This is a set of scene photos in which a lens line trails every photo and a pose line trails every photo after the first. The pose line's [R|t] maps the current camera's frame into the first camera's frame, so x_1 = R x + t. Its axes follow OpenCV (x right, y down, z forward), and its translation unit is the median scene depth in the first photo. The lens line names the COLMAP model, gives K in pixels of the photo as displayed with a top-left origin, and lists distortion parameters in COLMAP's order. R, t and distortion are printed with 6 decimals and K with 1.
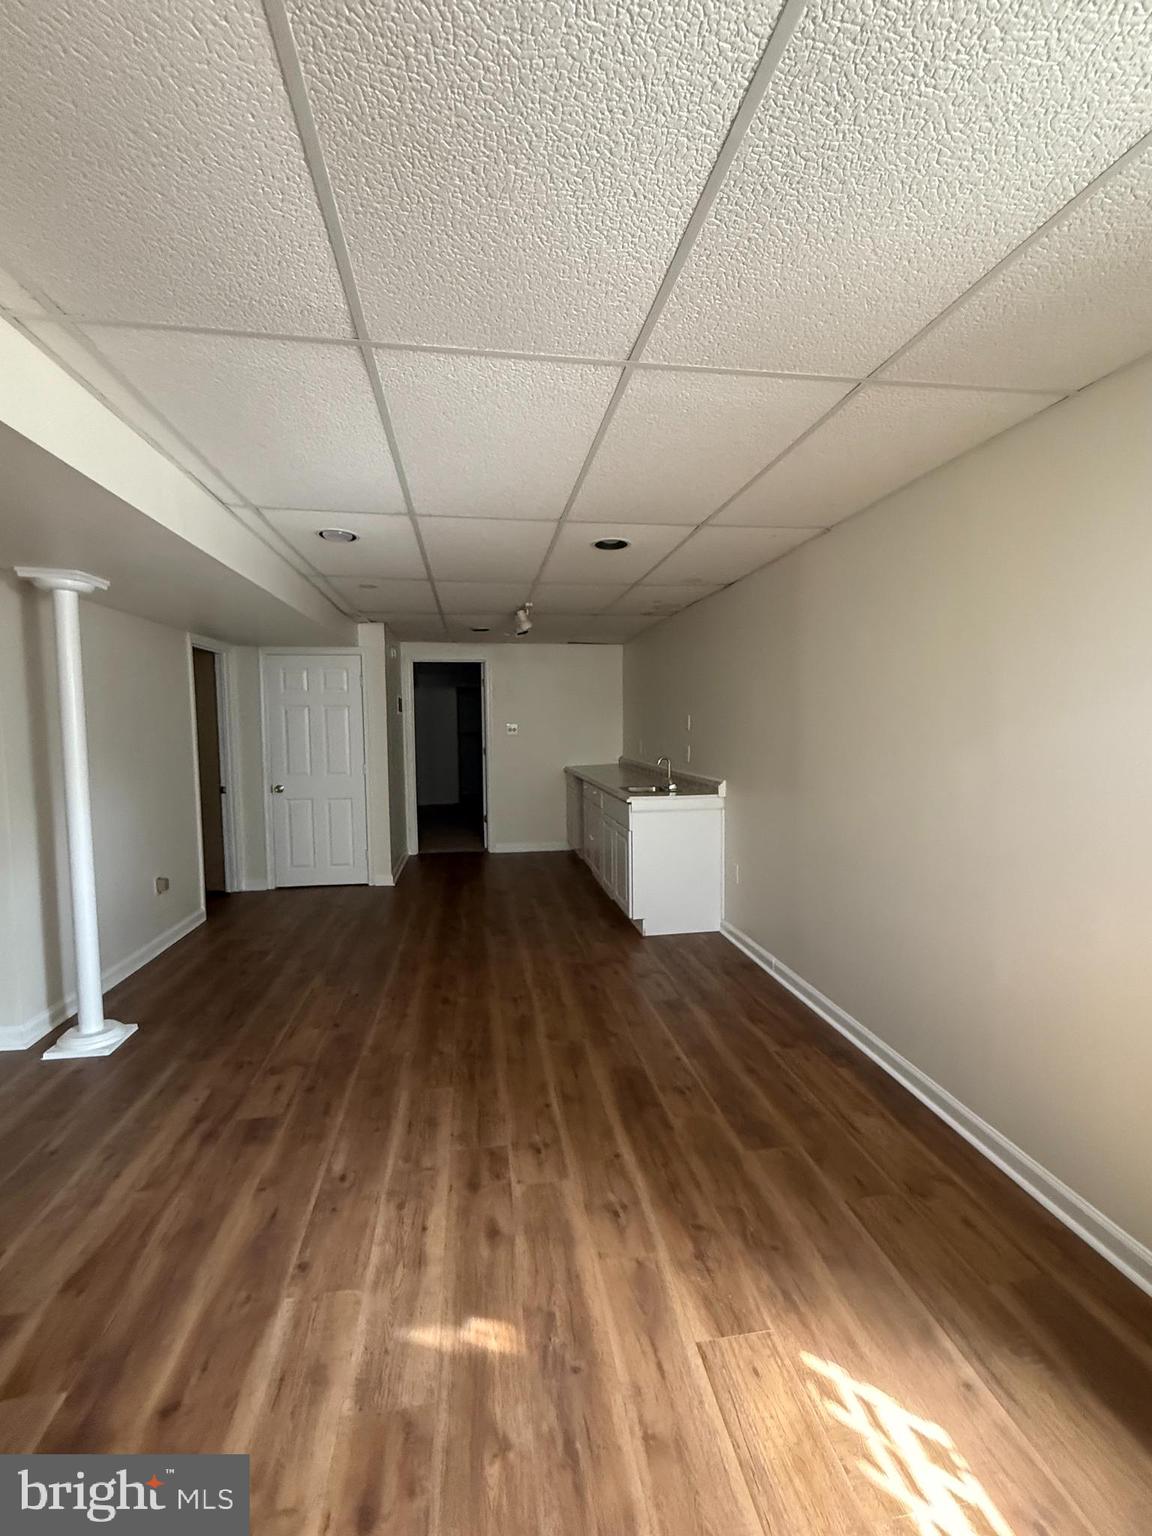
lens RADIAL K [[668.4, 0, 578.0], [0, 668.4, 768.4], [0, 0, 1]] dist [0.003035, -0.000202]
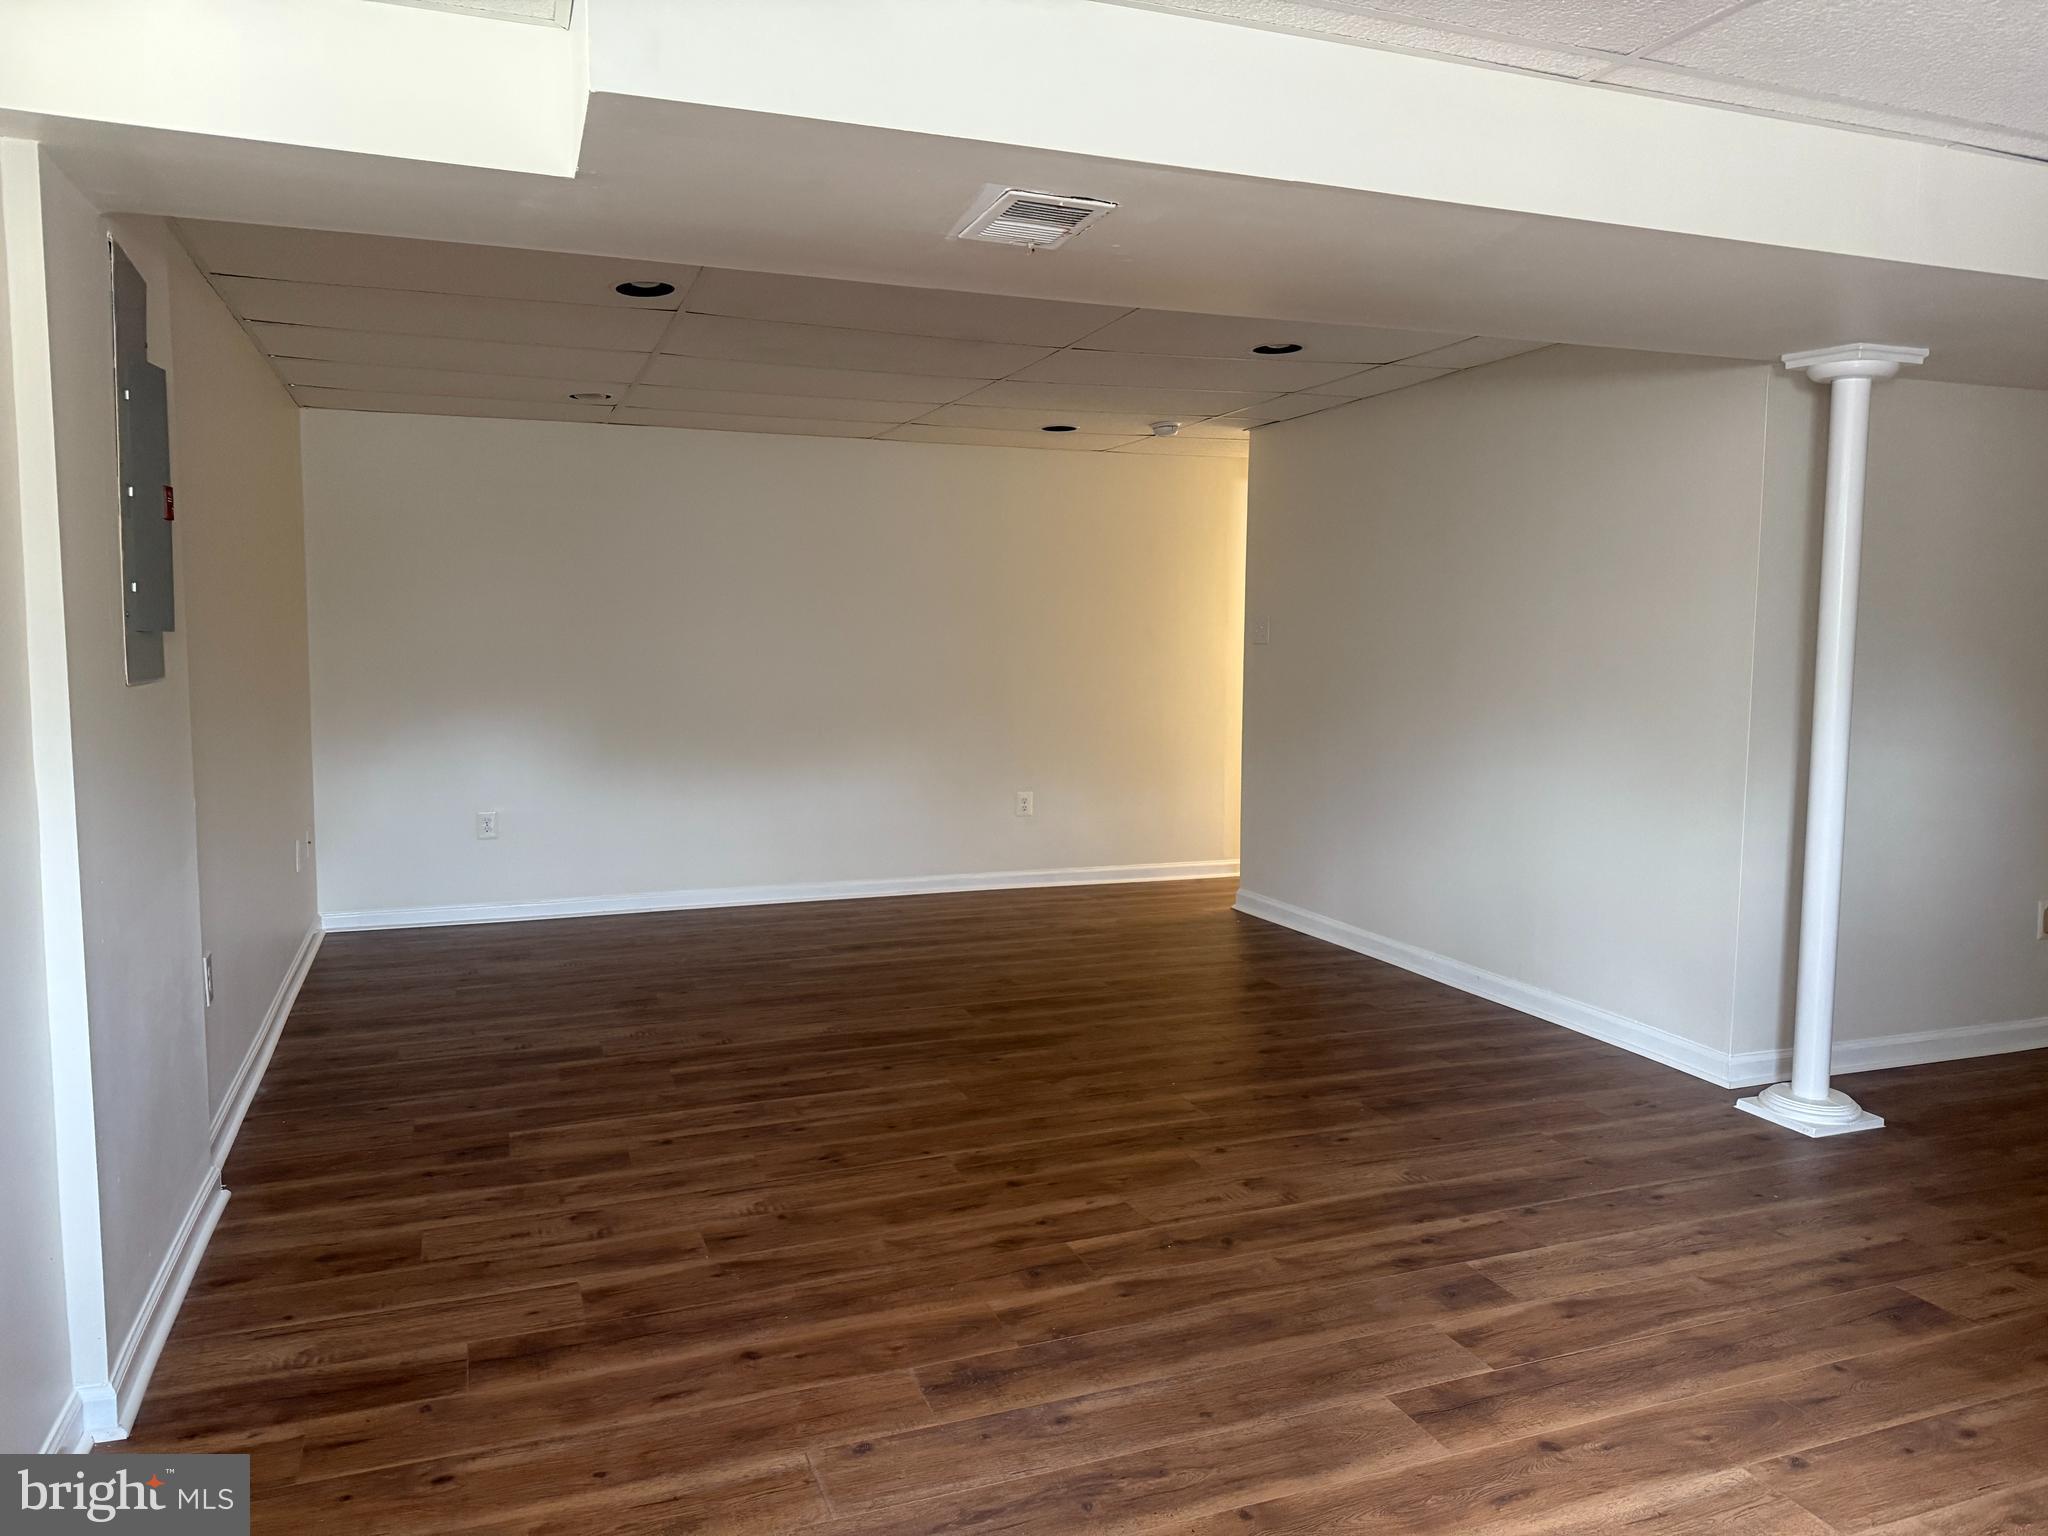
lens RADIAL K [[1443.6, 0, 1016.6], [0, 1443.6, 778.7], [0, 0, 1]] dist [0.004275, -0.010842]
pose [[0.199495, 0.106614, -0.974082, 0.539029], [-0.070414, 0.993053, 0.094269, 0.036486], [0.977366, 0.049783, 0.205616, -0.003860]]
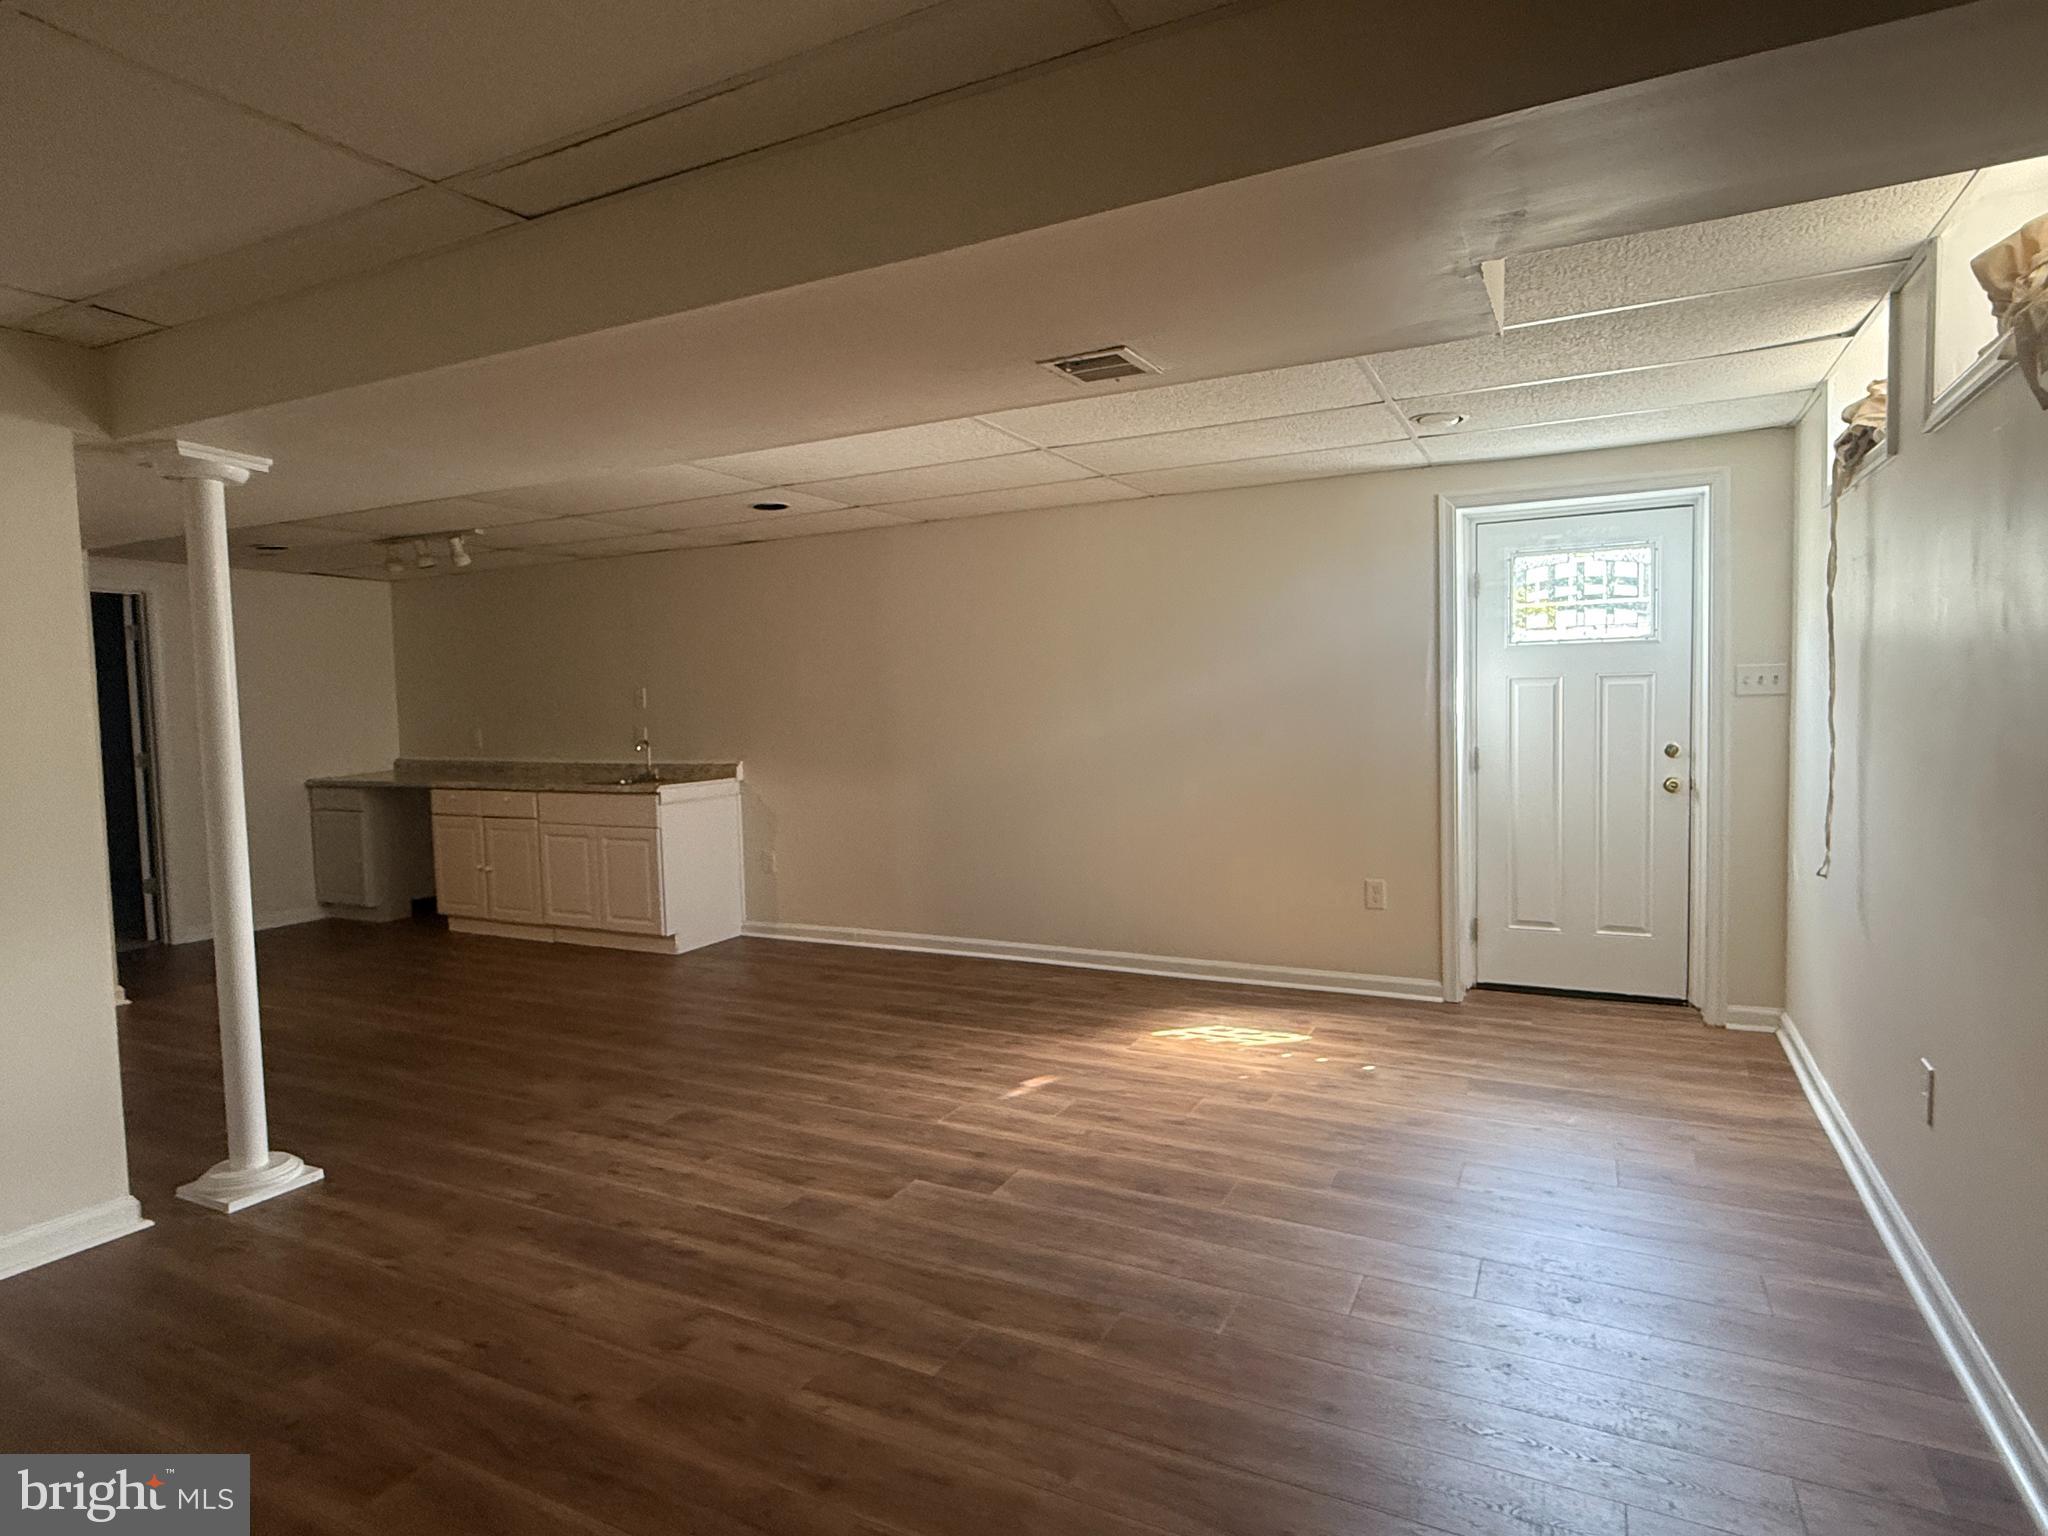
lens RADIAL K [[1111.4, 0, 1014.6], [0, 1111.4, 778.1], [0, 0, 1]] dist [-0.001256, -0.000064]
pose [[0.588474, -0.059760, 0.806304, -1.556650], [0.070175, 0.997276, 0.022697, 0.066088], [-0.805465, 0.043225, 0.591065, -0.321919]]
